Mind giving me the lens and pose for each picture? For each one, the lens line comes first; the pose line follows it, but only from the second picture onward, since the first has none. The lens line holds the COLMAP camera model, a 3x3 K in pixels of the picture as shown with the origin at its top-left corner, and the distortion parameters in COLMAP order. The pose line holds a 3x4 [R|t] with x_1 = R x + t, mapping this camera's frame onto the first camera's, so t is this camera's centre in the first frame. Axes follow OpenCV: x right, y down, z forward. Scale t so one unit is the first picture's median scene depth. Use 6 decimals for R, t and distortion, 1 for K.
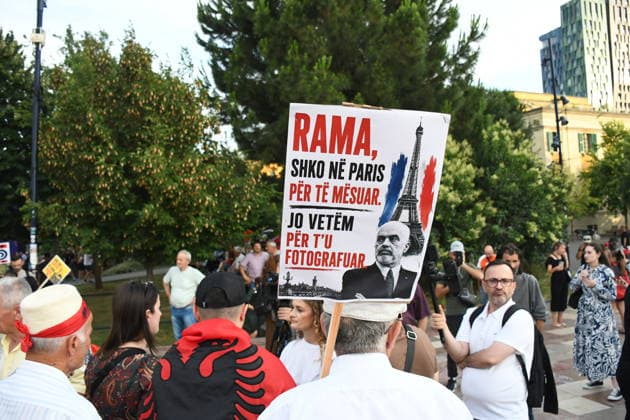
lens RADIAL K [[490.4, 0, 312.2], [0, 490.4, 218.7], [0, 0, 1]] dist [-0.143952, 0.090213]
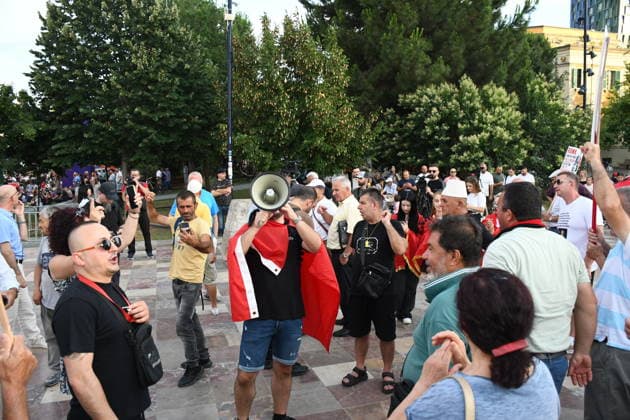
lens RADIAL K [[490.4, 0, 312.2], [0, 490.4, 218.7], [0, 0, 1]] dist [-0.143952, 0.090213]
pose [[0.999478, 0.024139, -0.021482, -0.199650], [-0.020500, 0.987559, 0.155907, -0.009240], [0.024978, -0.155385, 0.987538, -0.359445]]
